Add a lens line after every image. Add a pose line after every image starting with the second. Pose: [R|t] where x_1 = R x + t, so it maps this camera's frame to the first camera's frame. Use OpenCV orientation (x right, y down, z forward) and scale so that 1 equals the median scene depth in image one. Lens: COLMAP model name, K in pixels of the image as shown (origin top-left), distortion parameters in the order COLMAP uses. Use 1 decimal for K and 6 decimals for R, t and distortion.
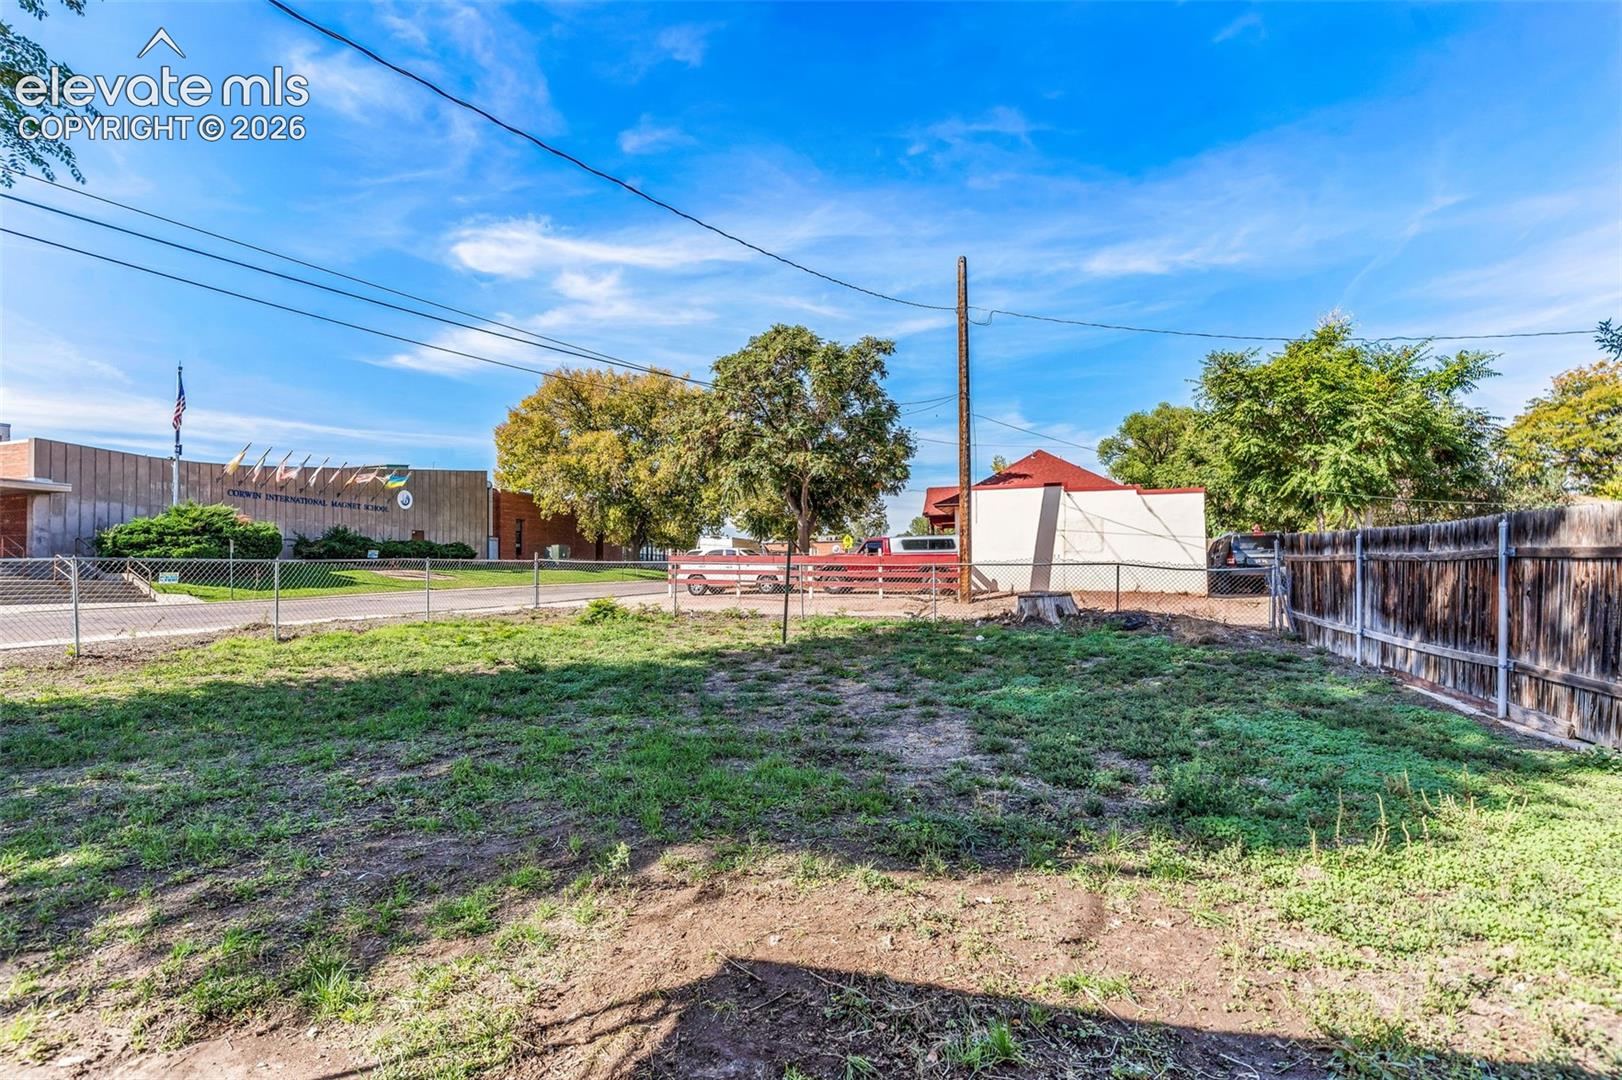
lens RADIAL K [[794.9, 0, 802.4], [0, 794.9, 554.1], [0, 0, 1]] dist [0.001018, 0.000791]
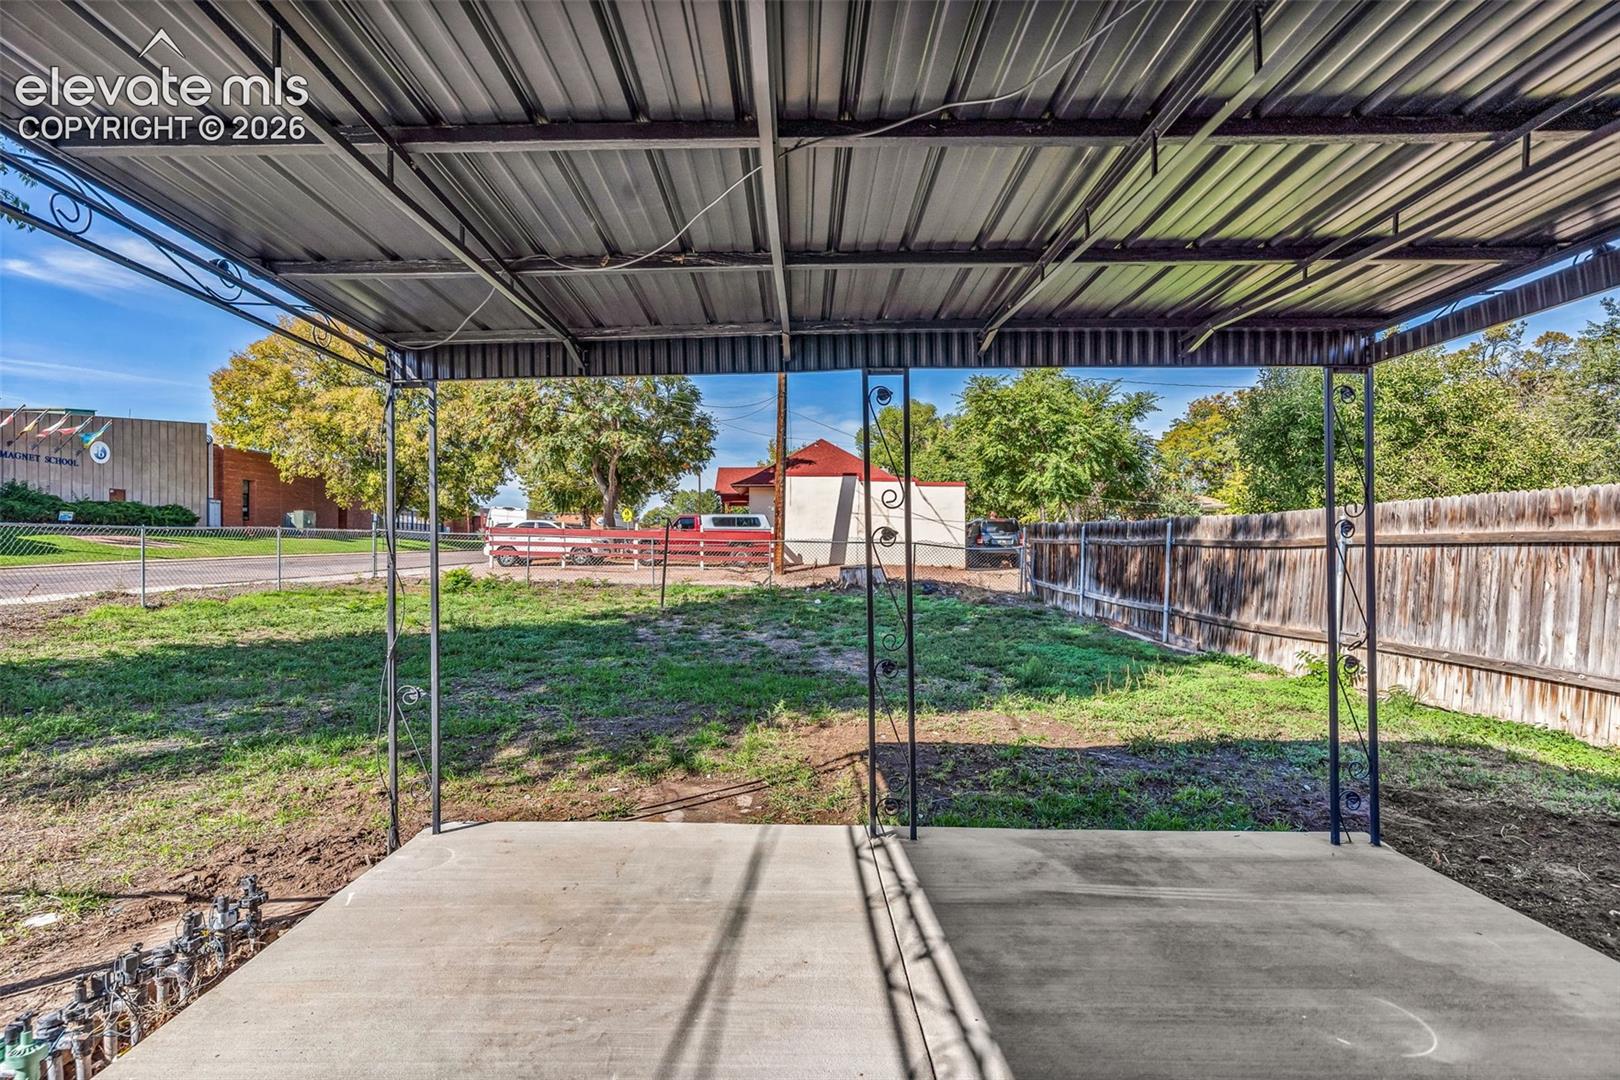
lens RADIAL K [[811.1, 0, 800.6], [0, 811.1, 546.0], [0, 0, 1]] dist [0.002110, -0.000024]
pose [[0.949946, 0.013553, 0.312119, -0.136763], [-0.020835, 0.999583, 0.020008, -0.004011], [-0.311718, -0.025509, 0.949832, -0.133504]]
